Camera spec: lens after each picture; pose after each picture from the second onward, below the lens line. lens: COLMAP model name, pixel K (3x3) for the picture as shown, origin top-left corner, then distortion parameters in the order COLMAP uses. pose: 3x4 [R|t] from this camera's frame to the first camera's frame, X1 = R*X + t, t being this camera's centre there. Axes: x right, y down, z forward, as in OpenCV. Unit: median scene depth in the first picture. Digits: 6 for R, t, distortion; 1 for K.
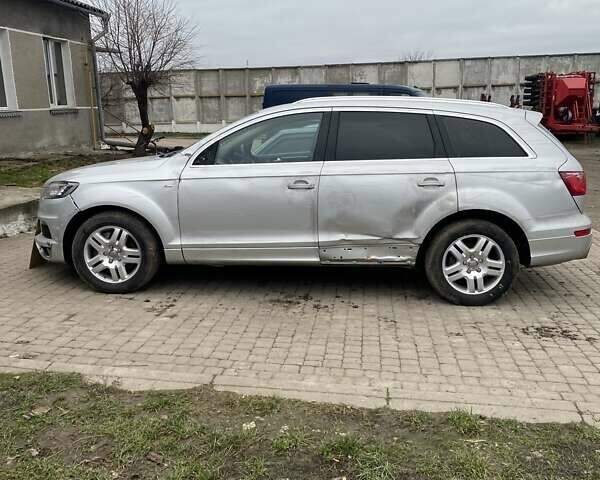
lens RADIAL K [[611.1, 0, 300.0], [0, 611.1, 240.0], [0, 0, 1]] dist [0.108482, -0.202402]
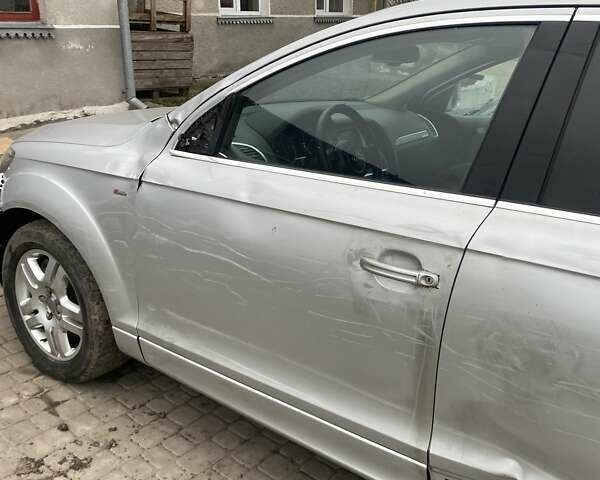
lens RADIAL K [[611.1, 0, 300.0], [0, 611.1, 240.0], [0, 0, 1]] dist [0.108482, -0.202402]
pose [[0.833303, 0.213383, -0.509974, 0.112413], [-0.146093, 0.974708, 0.169120, -0.144571], [0.533163, -0.066424, 0.843401, 0.697707]]
